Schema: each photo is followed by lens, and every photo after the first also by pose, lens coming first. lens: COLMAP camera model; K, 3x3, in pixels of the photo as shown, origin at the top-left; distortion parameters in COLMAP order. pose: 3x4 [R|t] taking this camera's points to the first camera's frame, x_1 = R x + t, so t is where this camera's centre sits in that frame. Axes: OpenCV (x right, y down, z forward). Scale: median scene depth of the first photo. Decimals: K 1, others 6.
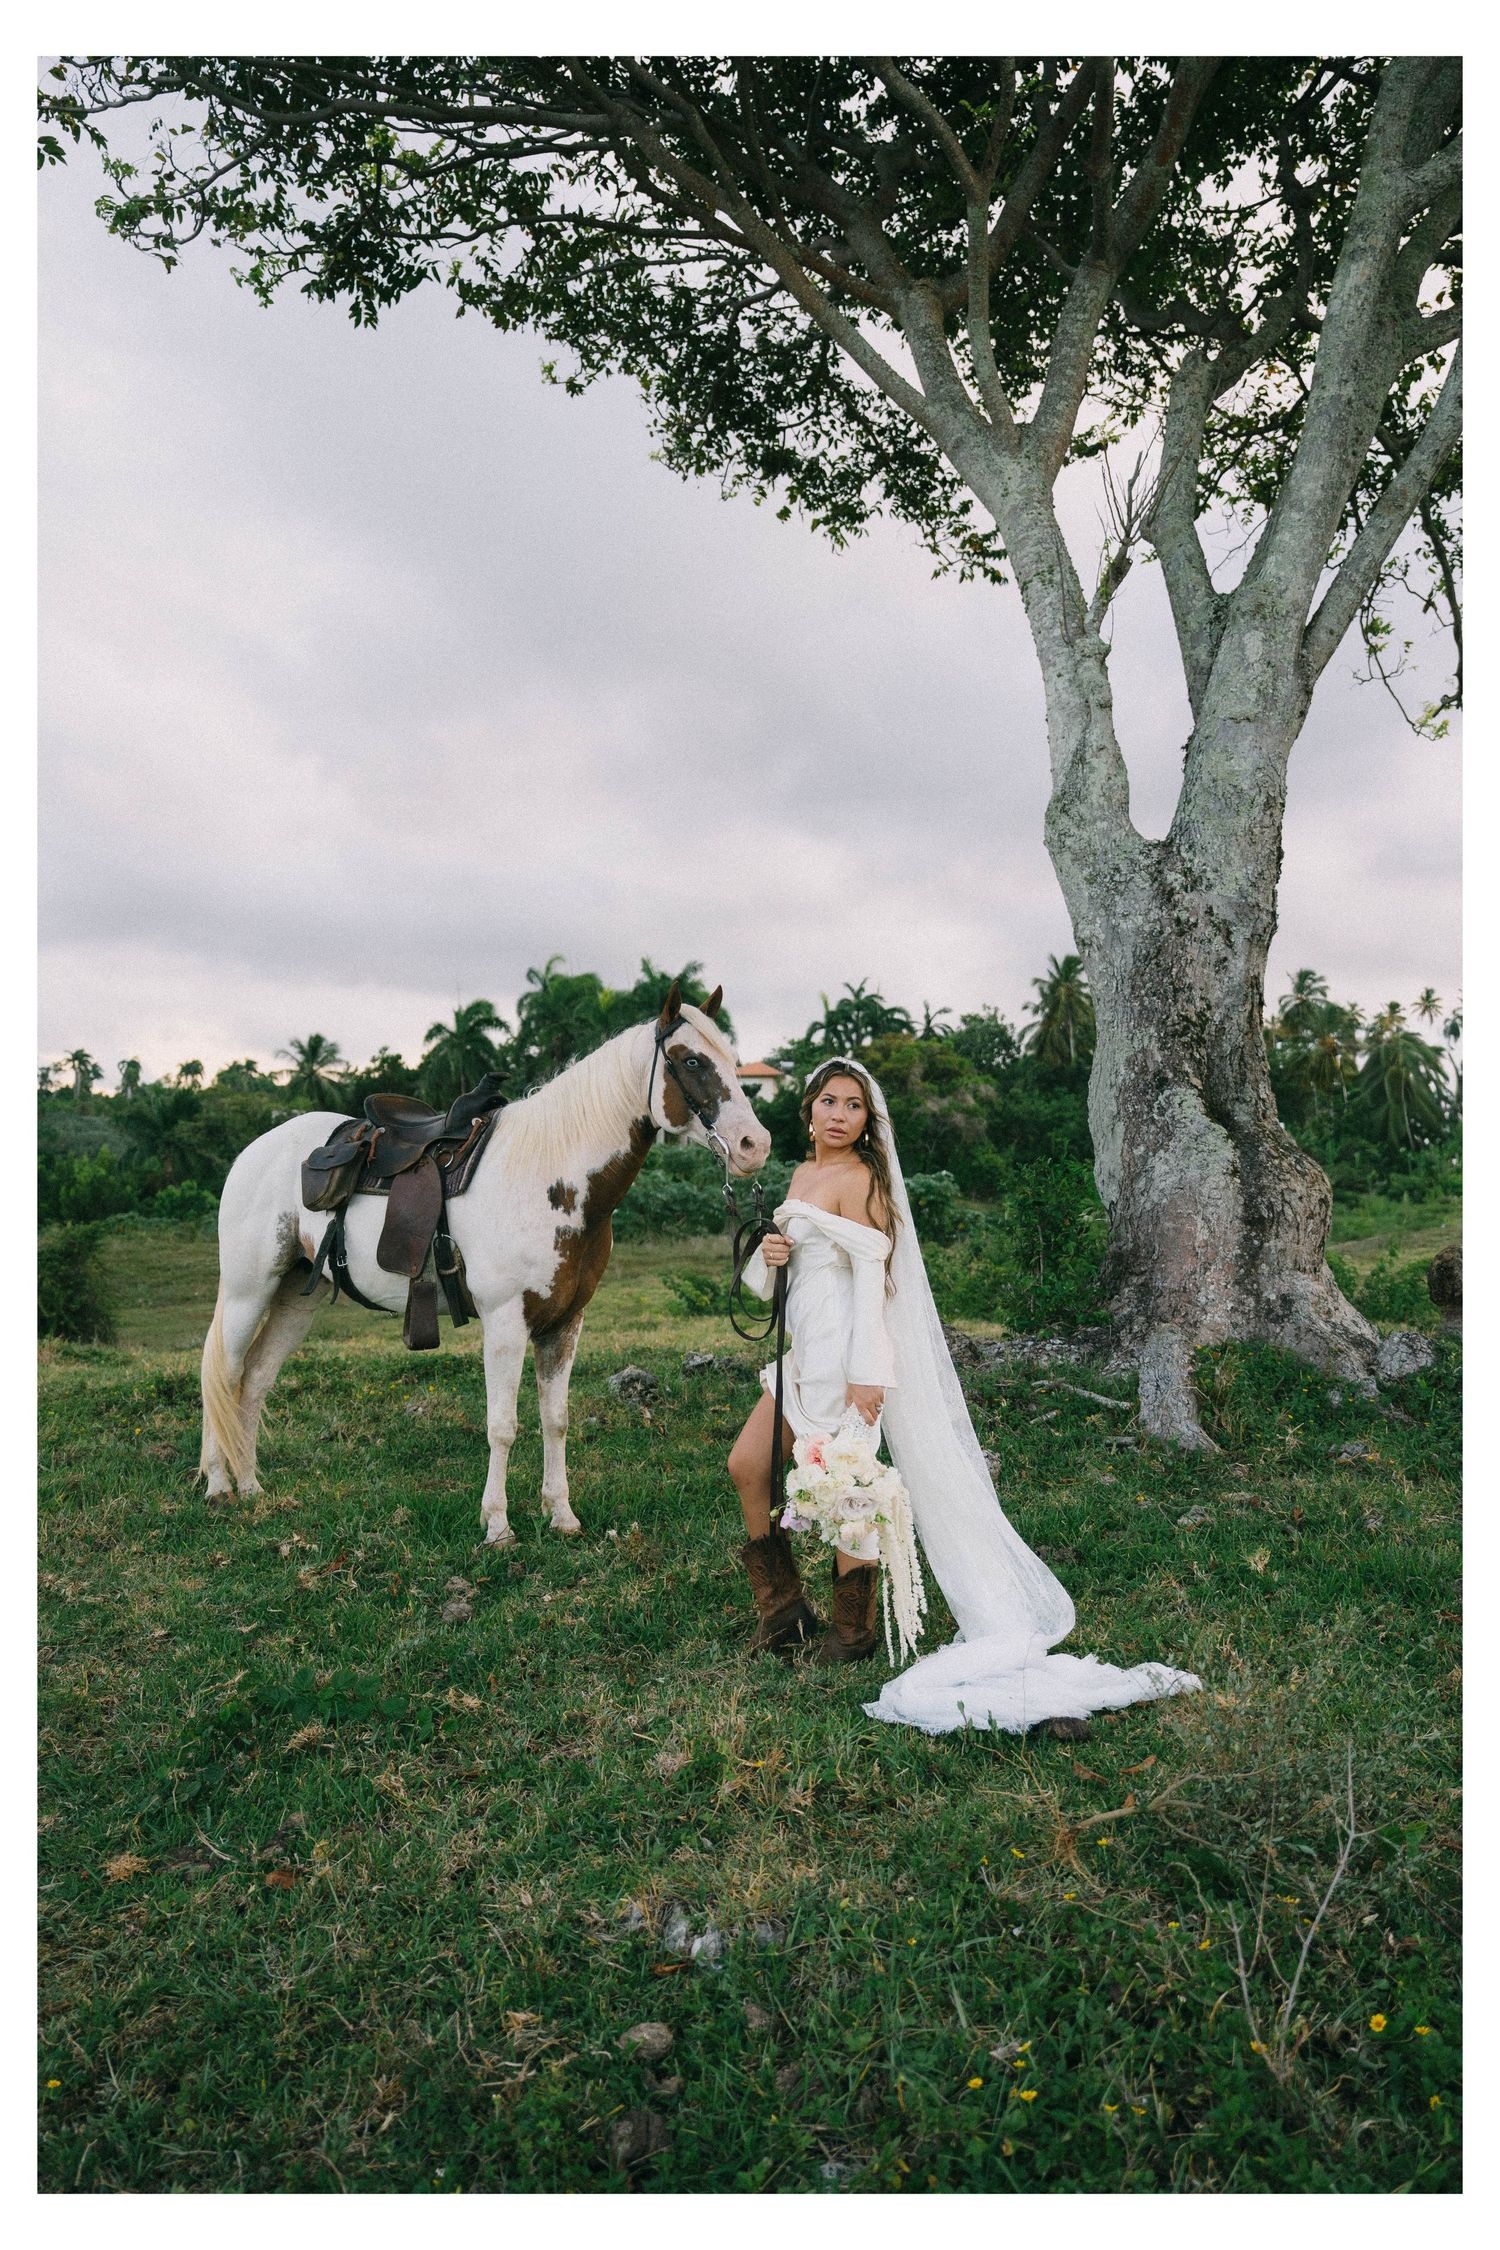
lens RADIAL K [[1815.1, 0, 746.4], [0, 1815.1, 1118.2], [0, 0, 1]] dist [-0.079747, 0.178609]
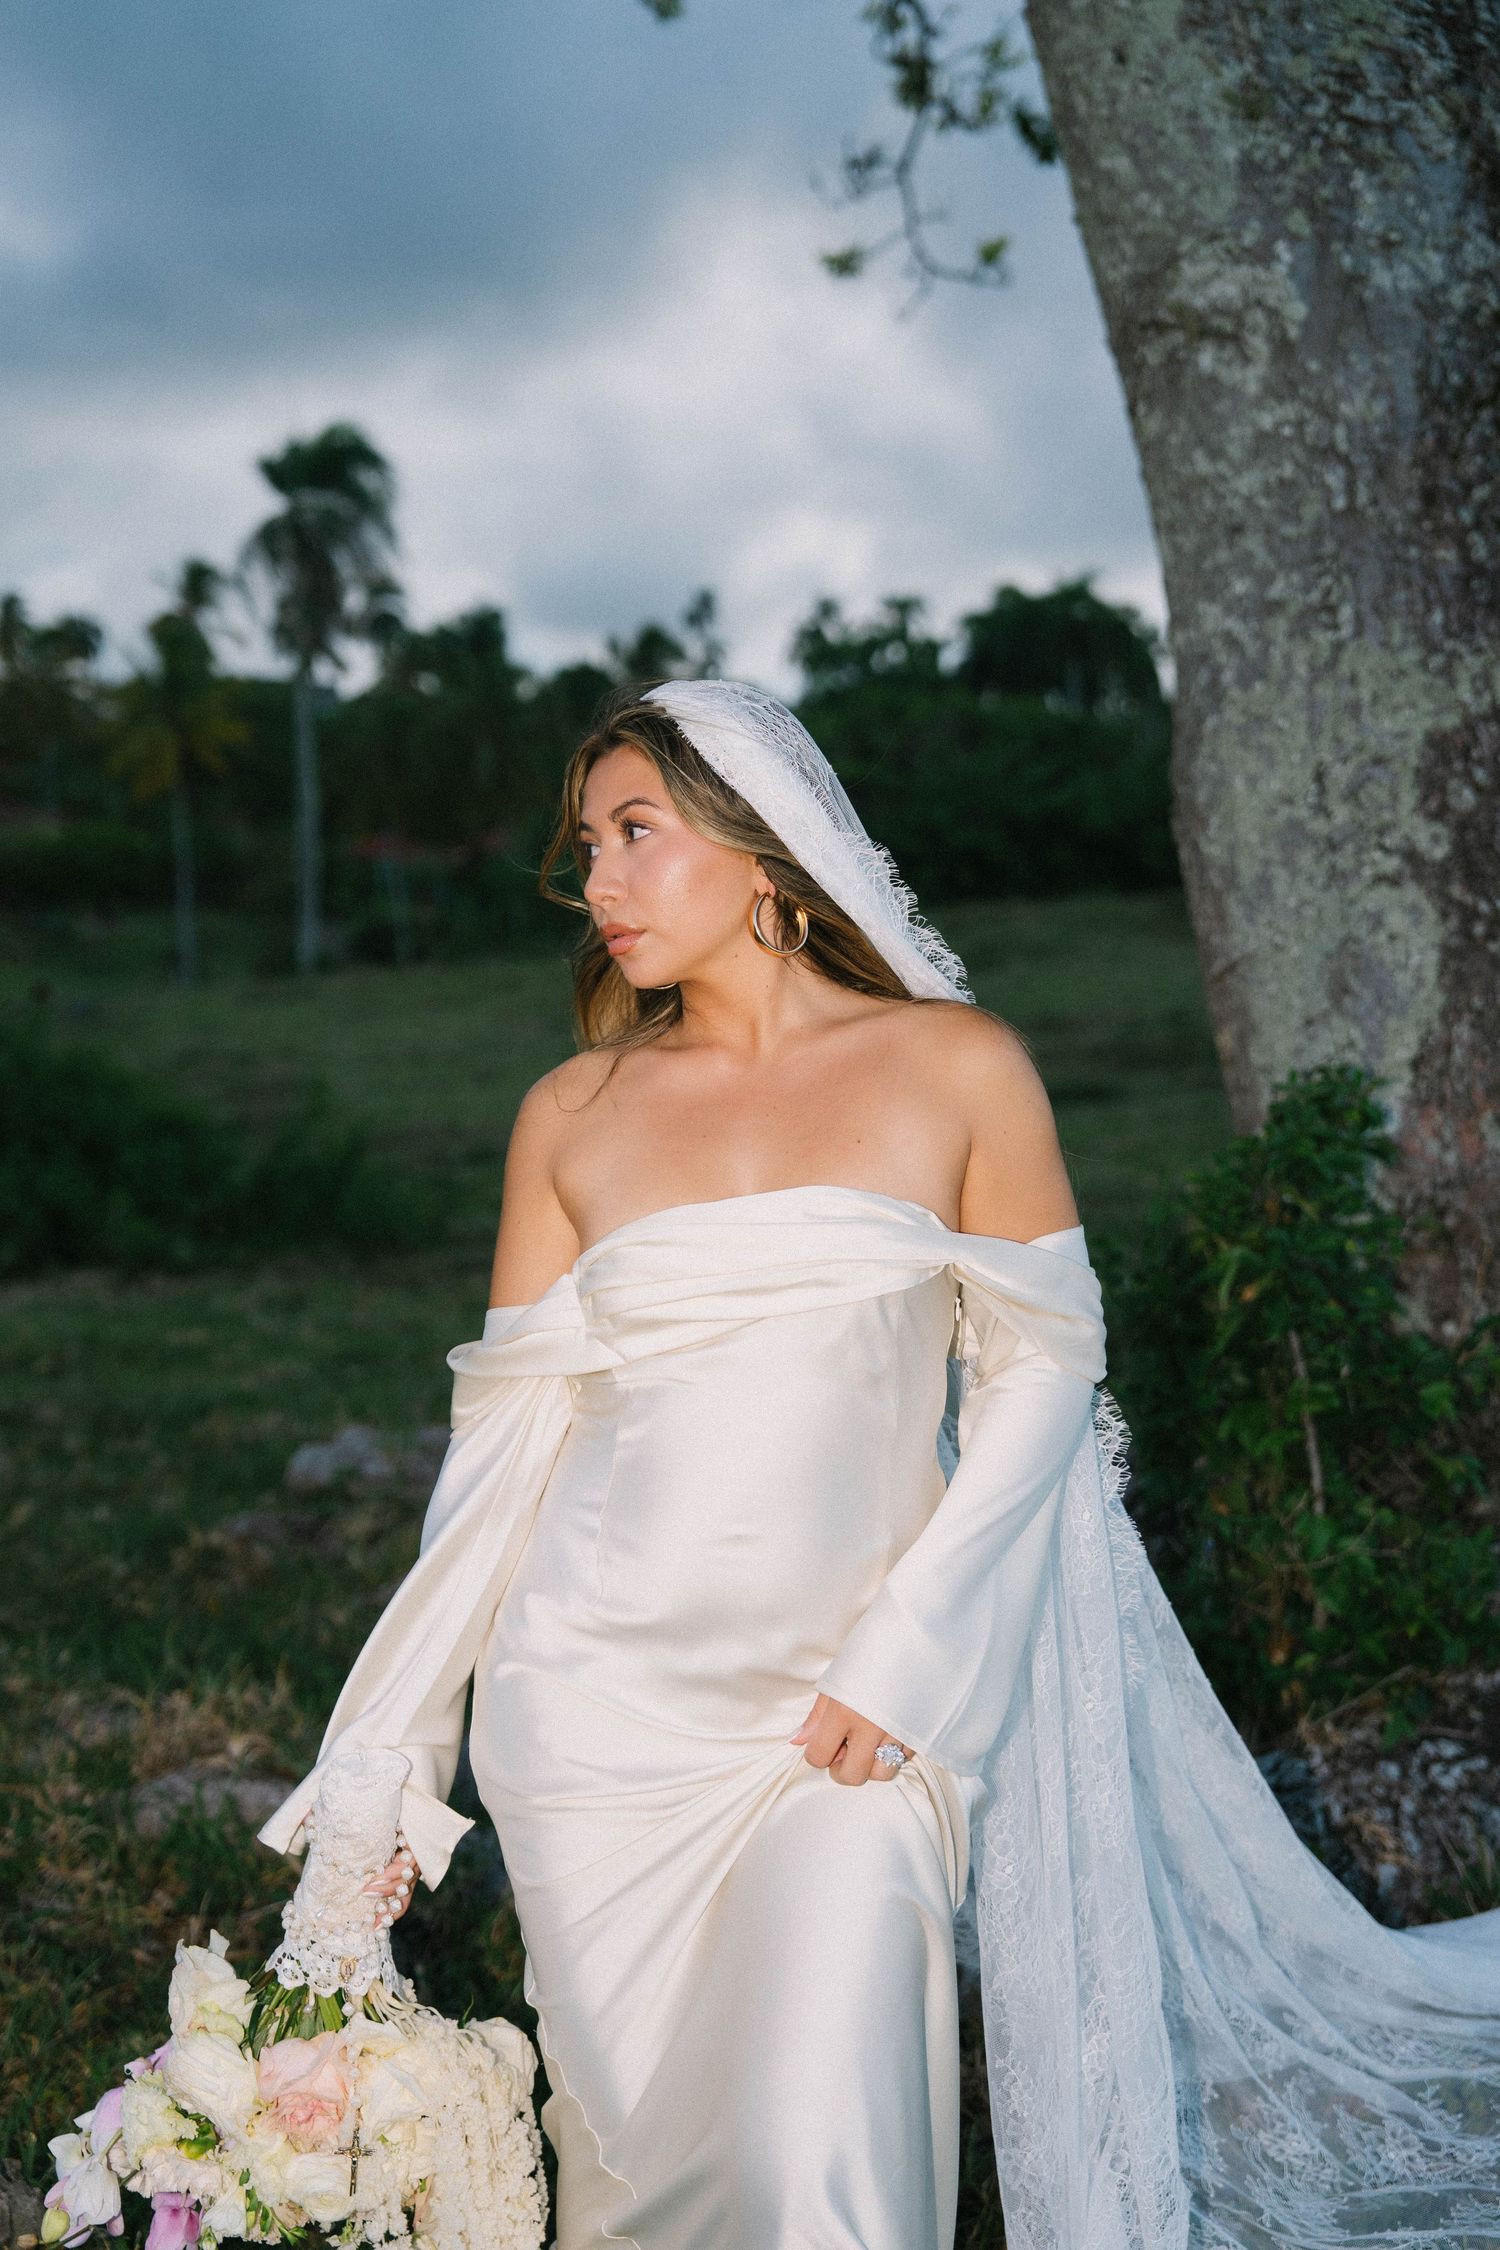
lens RADIAL K [[2996.3, 0, 750.0], [0, 2996.3, 1125.0], [0, 0, 1]] dist [0.161028, -0.024549]
pose [[0.776782, -0.024932, 0.629276, -0.190113], [-0.046784, 0.994171, 0.097138, -0.012290], [-0.628030, -0.104895, 0.771087, 0.661653]]
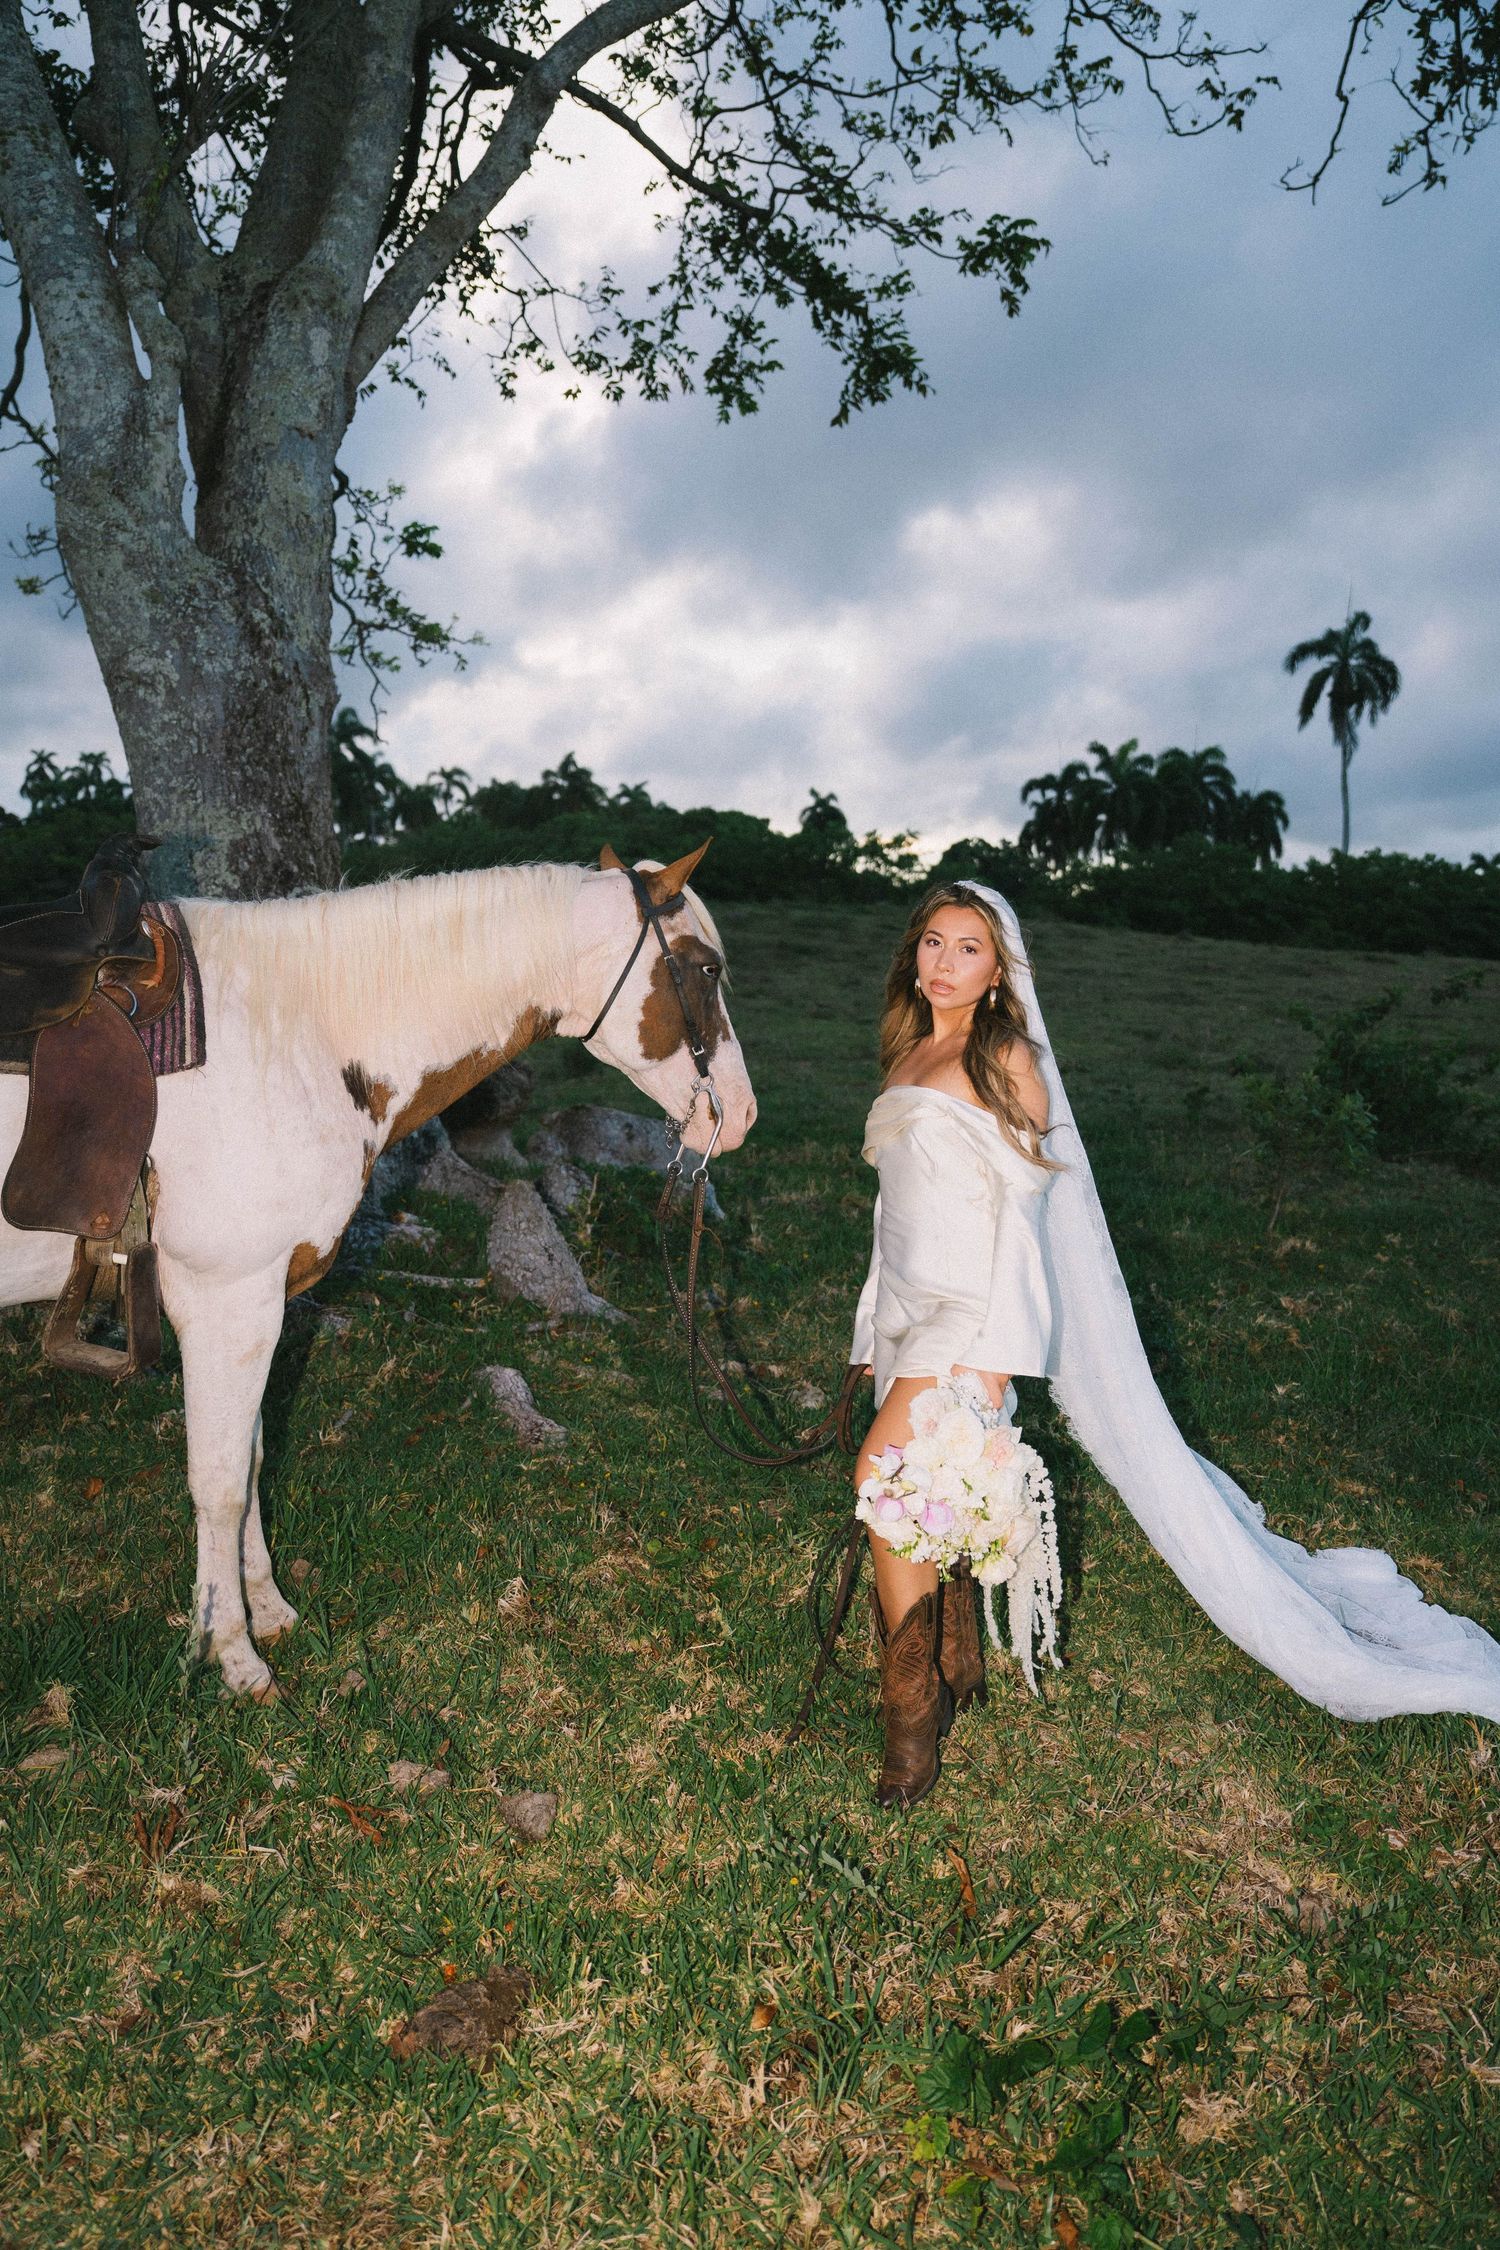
lens RADIAL K [[1773.5, 0, 750.0], [0, 1773.5, 1125.0], [0, 0, 1]] dist [-0.075752, 0.098701]
pose [[0.468211, -0.064272, 0.881276, -0.357105], [-0.058072, 0.992957, 0.103270, -0.003066], [-0.881706, -0.099530, 0.461181, 0.427168]]
